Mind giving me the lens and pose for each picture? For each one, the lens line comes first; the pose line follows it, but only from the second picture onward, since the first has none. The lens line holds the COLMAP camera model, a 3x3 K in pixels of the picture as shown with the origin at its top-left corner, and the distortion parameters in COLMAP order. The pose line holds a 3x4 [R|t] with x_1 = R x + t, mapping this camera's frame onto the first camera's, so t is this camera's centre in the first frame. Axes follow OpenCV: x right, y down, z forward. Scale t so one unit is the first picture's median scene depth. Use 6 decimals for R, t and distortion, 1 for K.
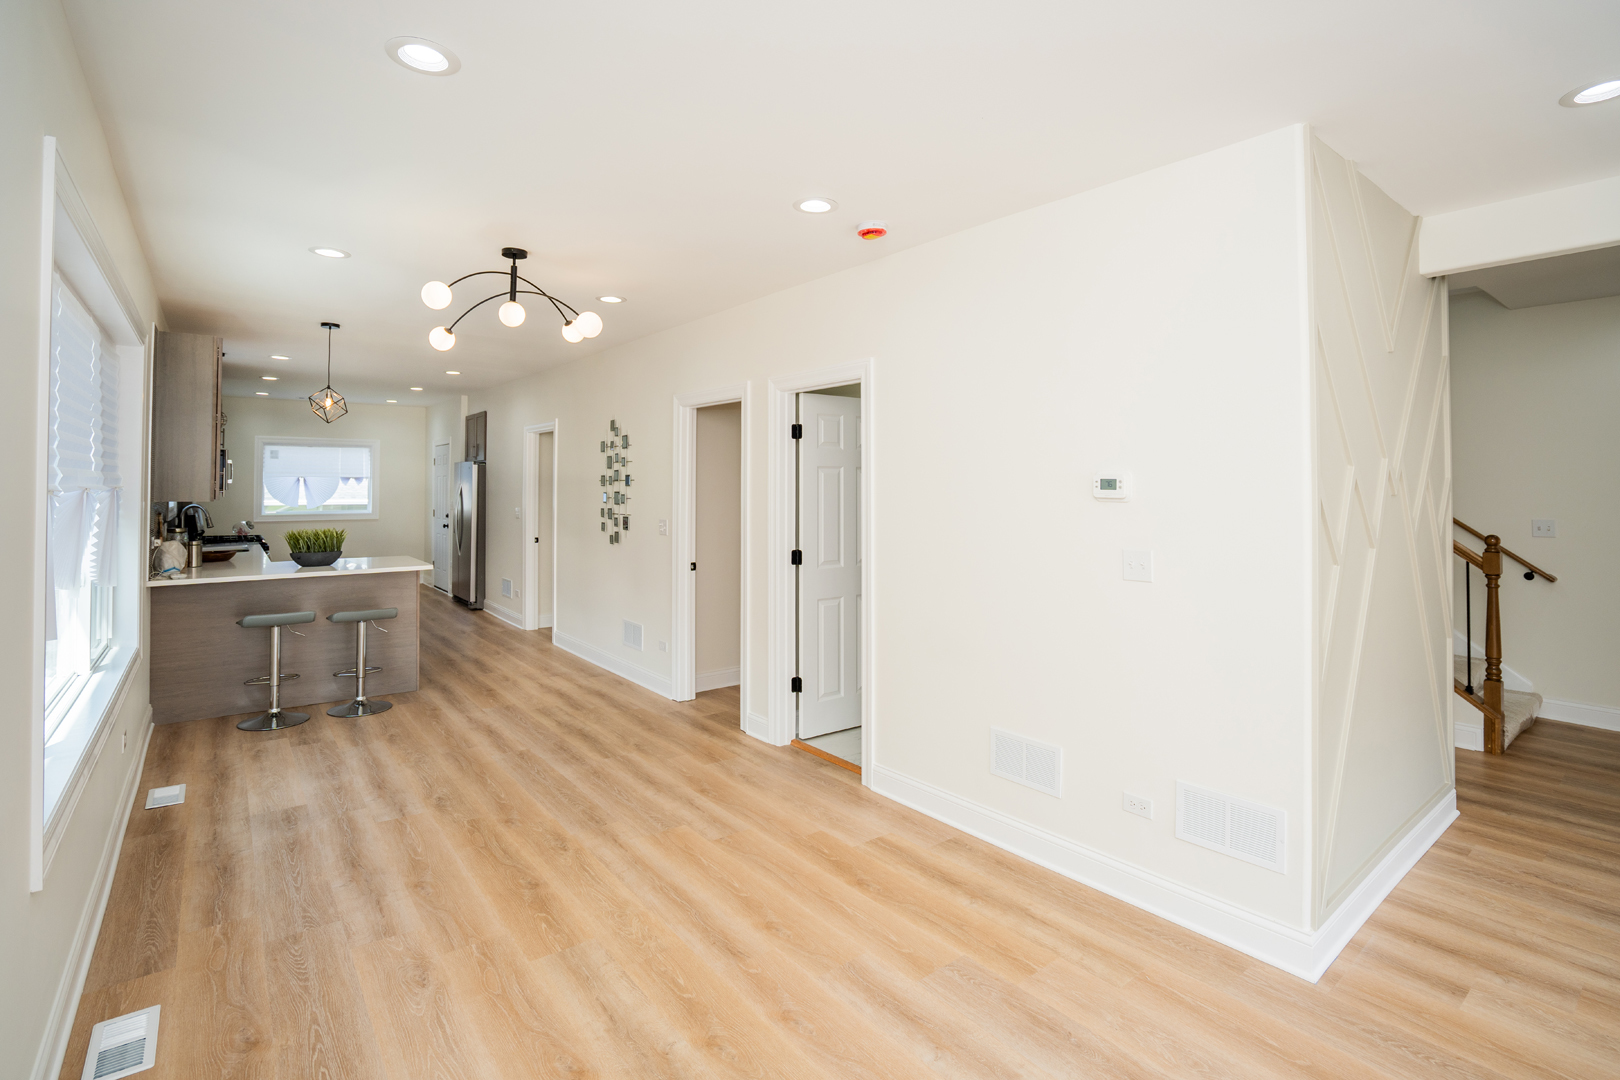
lens RADIAL K [[762.3, 0, 812.0], [0, 762.3, 473.4], [0, 0, 1]] dist [-0.036307, 0.003790]
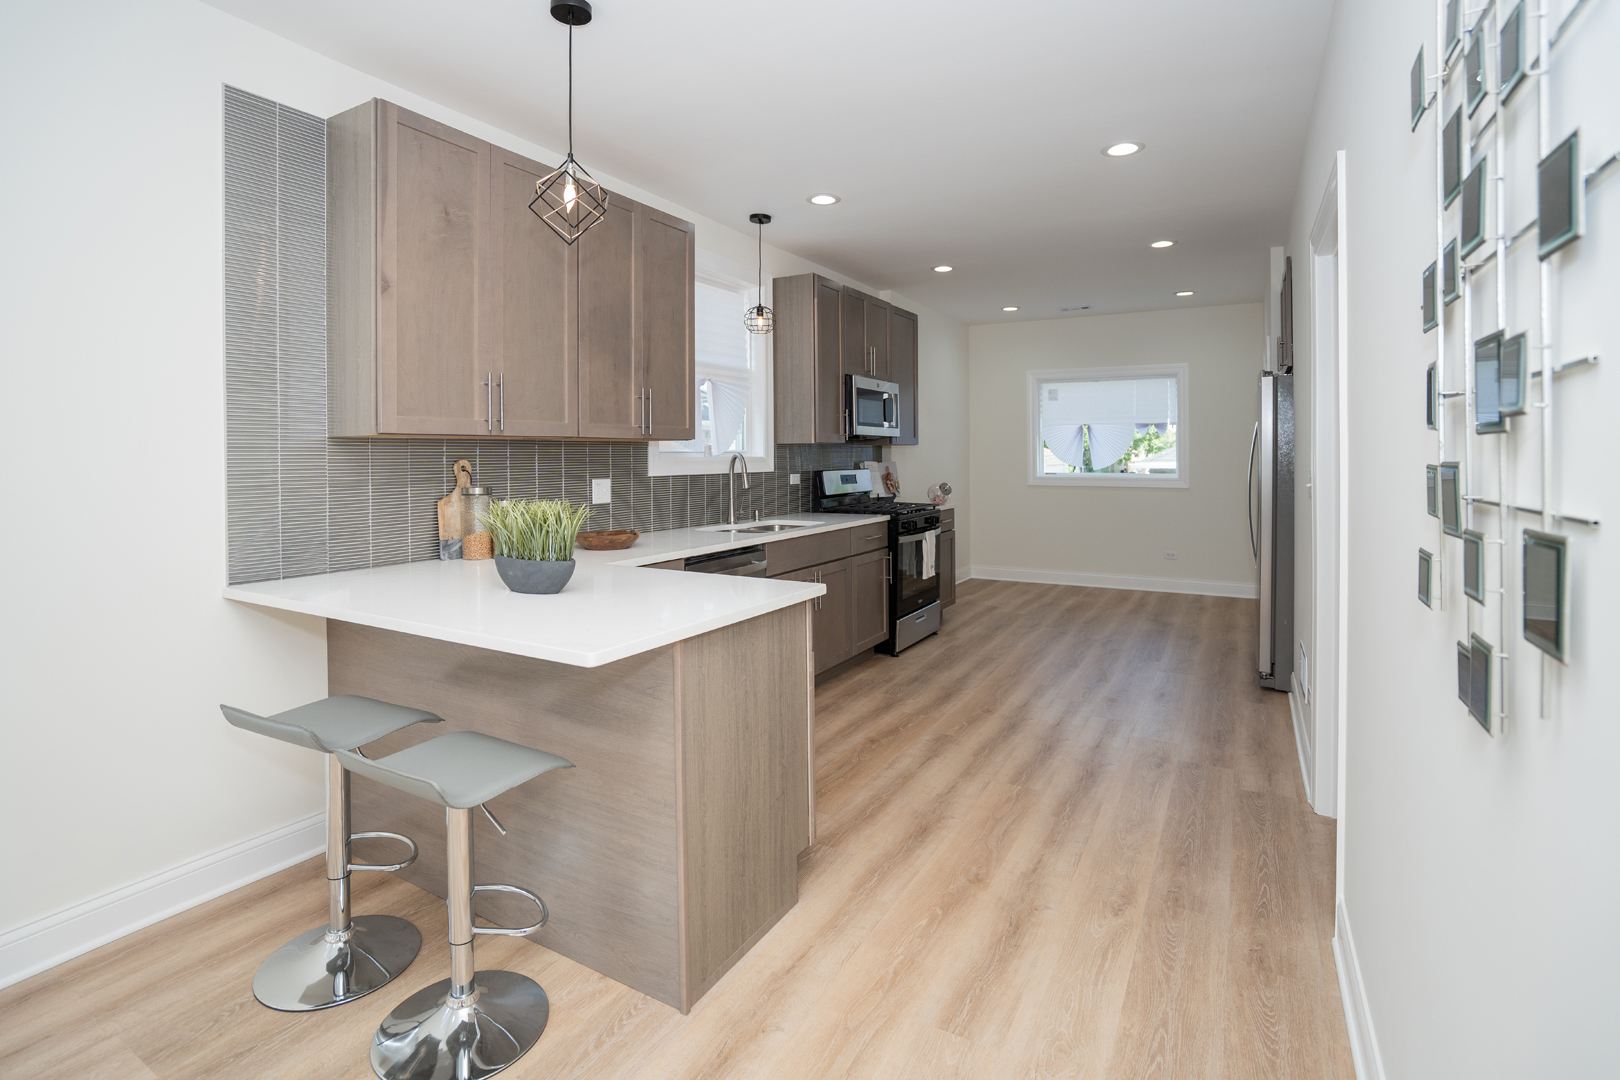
lens RADIAL K [[762.3, 0, 834.2], [0, 762.3, 458.6], [0, 0, 1]] dist [-0.036307, 0.003790]
pose [[0.377352, -0.001004, -0.926069, -0.301721], [0.020080, 0.999773, 0.007098, 0.071743], [0.925852, -0.021274, 0.377287, 1.391350]]
